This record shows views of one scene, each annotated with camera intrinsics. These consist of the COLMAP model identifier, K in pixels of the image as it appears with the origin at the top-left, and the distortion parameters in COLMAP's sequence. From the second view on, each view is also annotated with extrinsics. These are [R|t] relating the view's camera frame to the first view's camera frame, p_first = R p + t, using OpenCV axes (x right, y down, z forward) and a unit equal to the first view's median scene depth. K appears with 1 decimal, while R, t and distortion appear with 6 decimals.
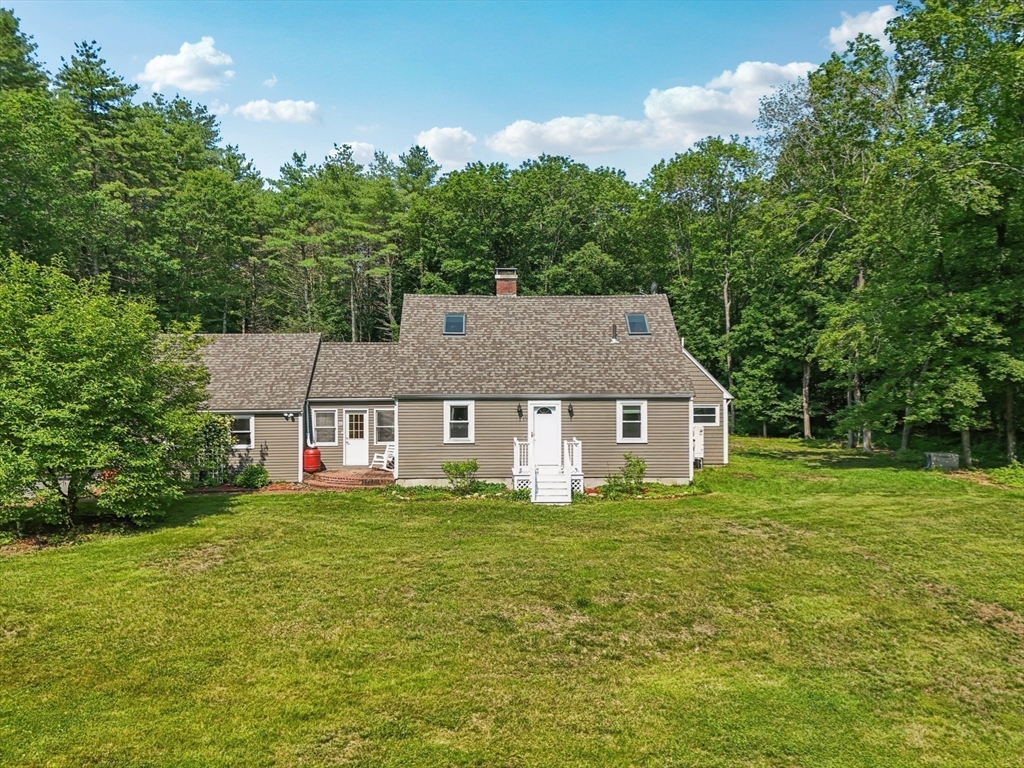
lens RADIAL K [[768.0, 0, 496.4], [0, 768.0, 384.3], [0, 0, 1]] dist [0.097905, -0.088300]
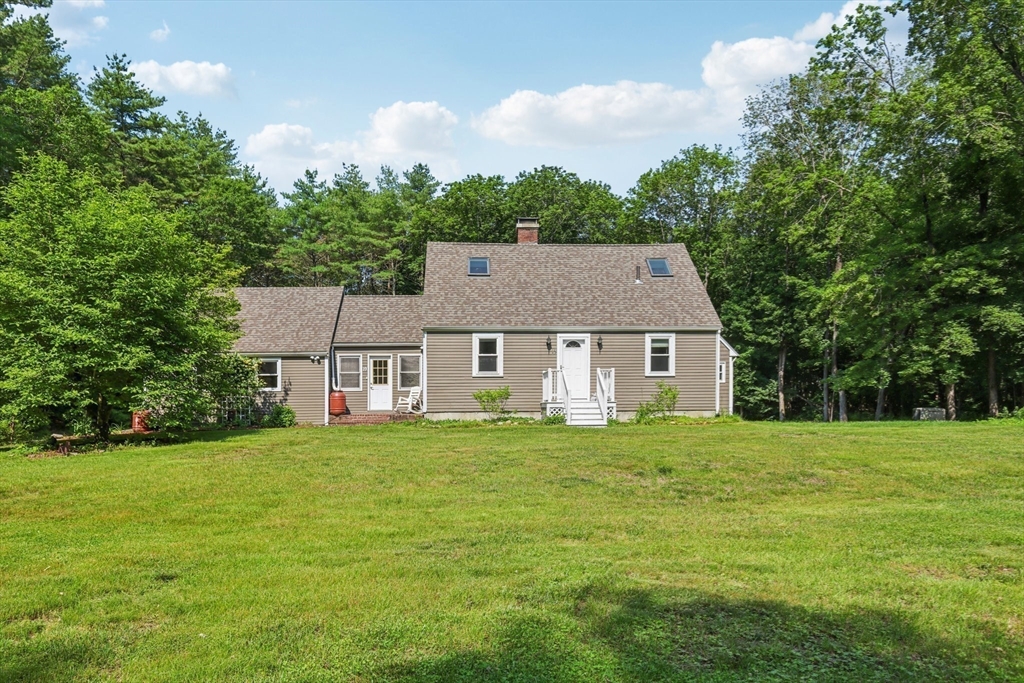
lens RADIAL K [[675.5, 0, 490.5], [0, 675.5, 420.9], [0, 0, 1]] dist [0.006039, 0.000848]
pose [[0.999778, -0.000354, 0.021061, -0.054846], [0.000080, 0.999916, 0.012996, 0.105950], [-0.021064, -0.012991, 0.999694, 0.105642]]
